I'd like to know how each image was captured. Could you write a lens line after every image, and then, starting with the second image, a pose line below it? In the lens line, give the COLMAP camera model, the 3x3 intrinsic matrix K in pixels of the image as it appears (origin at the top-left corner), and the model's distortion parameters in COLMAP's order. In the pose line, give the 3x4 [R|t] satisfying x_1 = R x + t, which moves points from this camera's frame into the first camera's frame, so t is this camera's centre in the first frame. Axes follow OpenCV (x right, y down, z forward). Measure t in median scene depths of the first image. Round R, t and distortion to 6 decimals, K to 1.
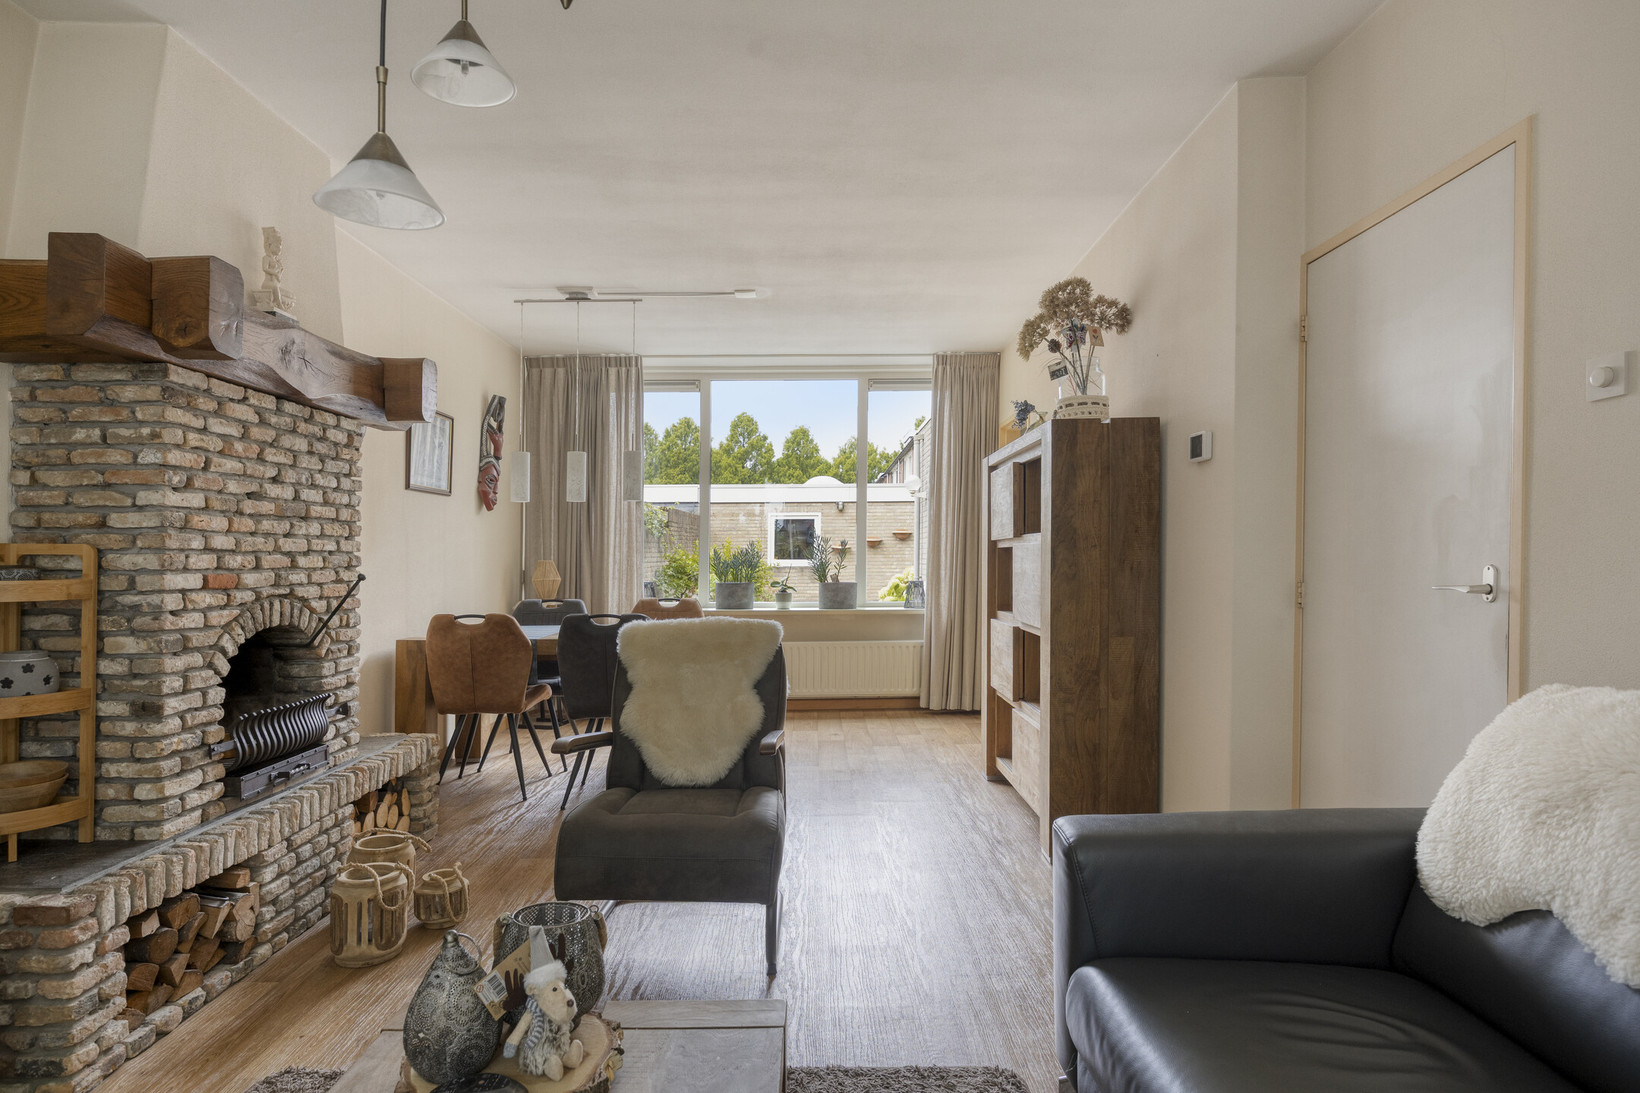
lens RADIAL K [[883.3, 0, 821.2], [0, 883.3, 559.8], [0, 0, 1]] dist [-0.006851, -0.000947]
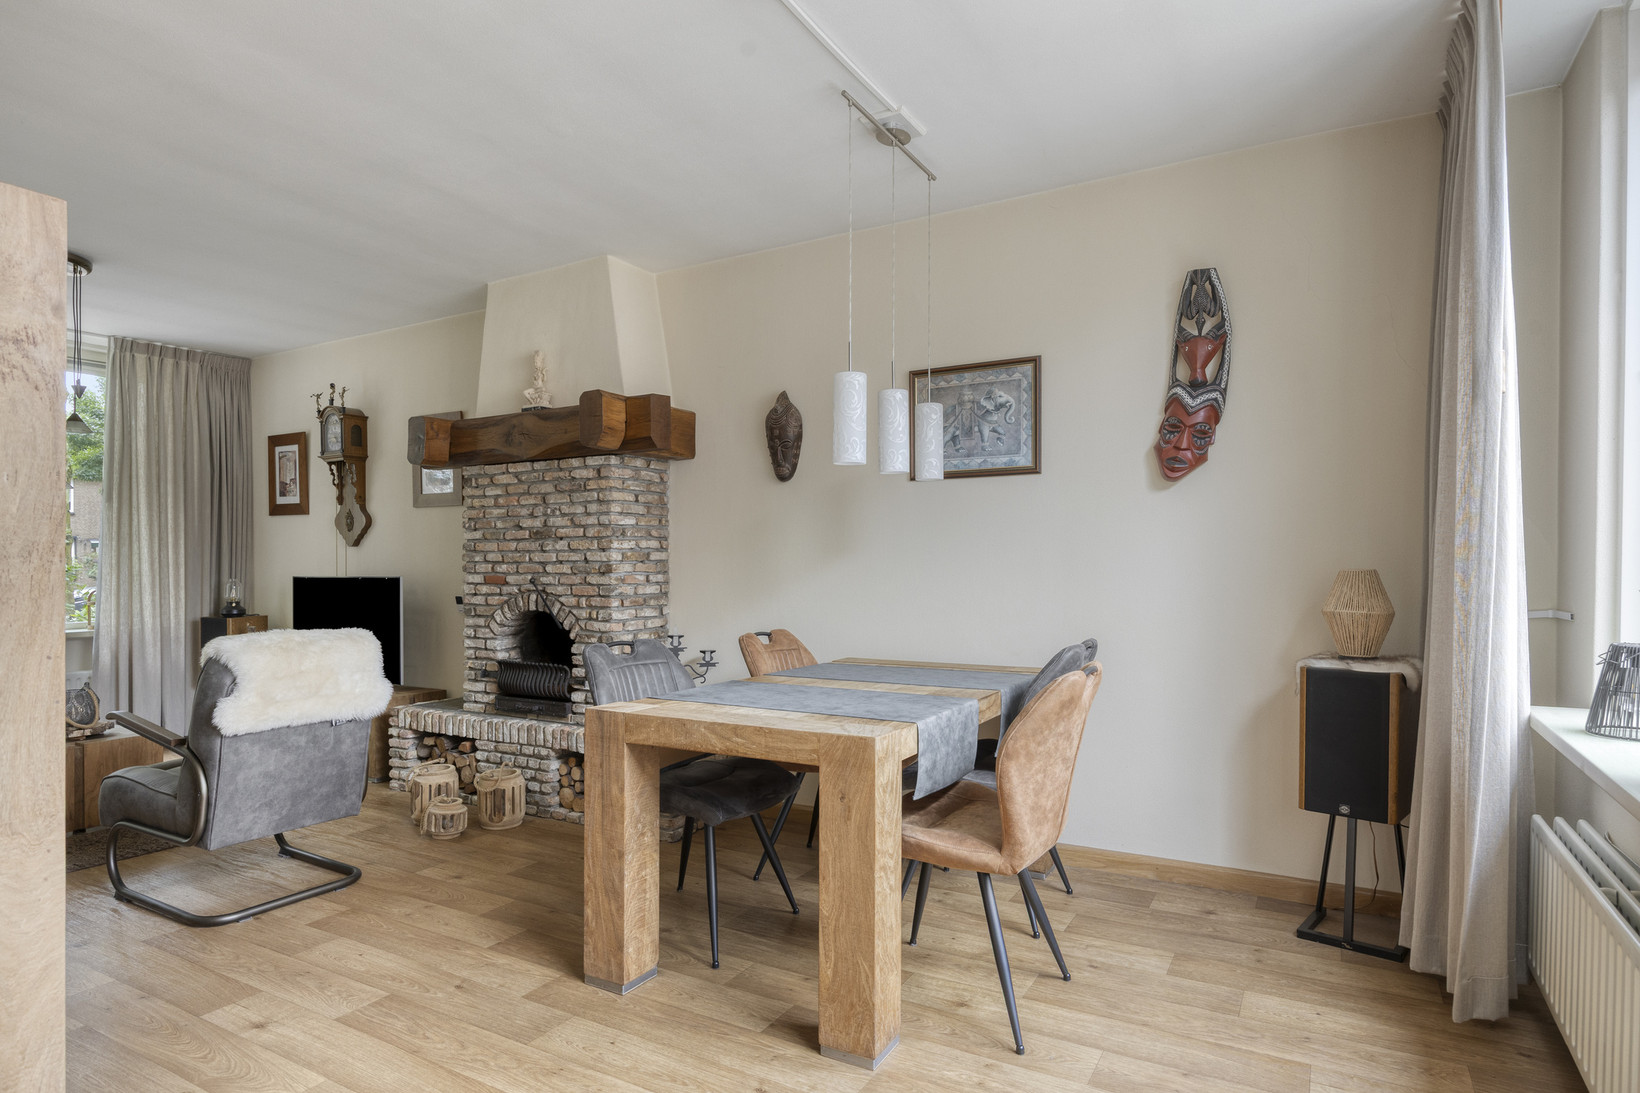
lens RADIAL K [[883.3, 0, 795.8], [0, 883.3, 573.9], [0, 0, 1]] dist [-0.006851, -0.000947]
pose [[-0.494669, 0.002515, -0.869078, 0.208626], [-0.002141, 0.999989, 0.004113, 0.001822], [0.869079, 0.003896, -0.494658, 0.916176]]
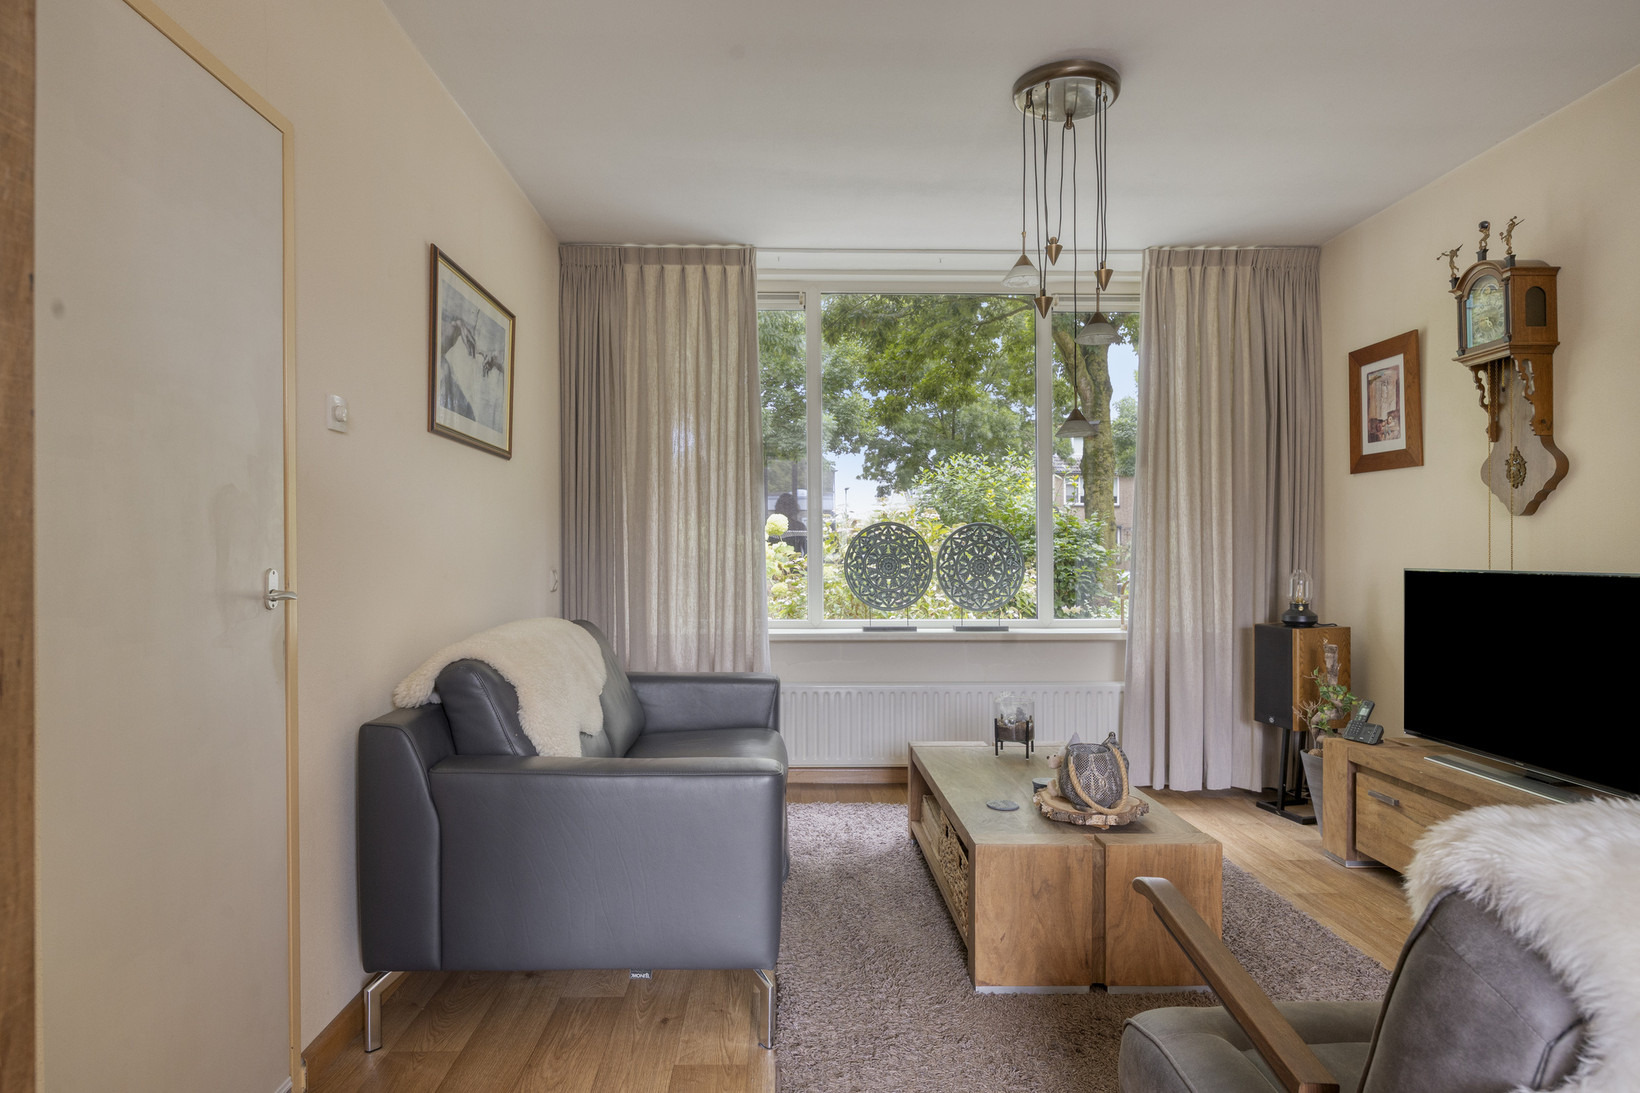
lens RADIAL K [[883.3, 0, 825.1], [0, 883.3, 532.5], [0, 0, 1]] dist [-0.006851, -0.000947]
pose [[-0.999028, -0.010348, -0.042837, 0.064282], [-0.009495, 0.999753, -0.020073, 0.001296], [0.043034, -0.019647, -0.998880, 0.566934]]
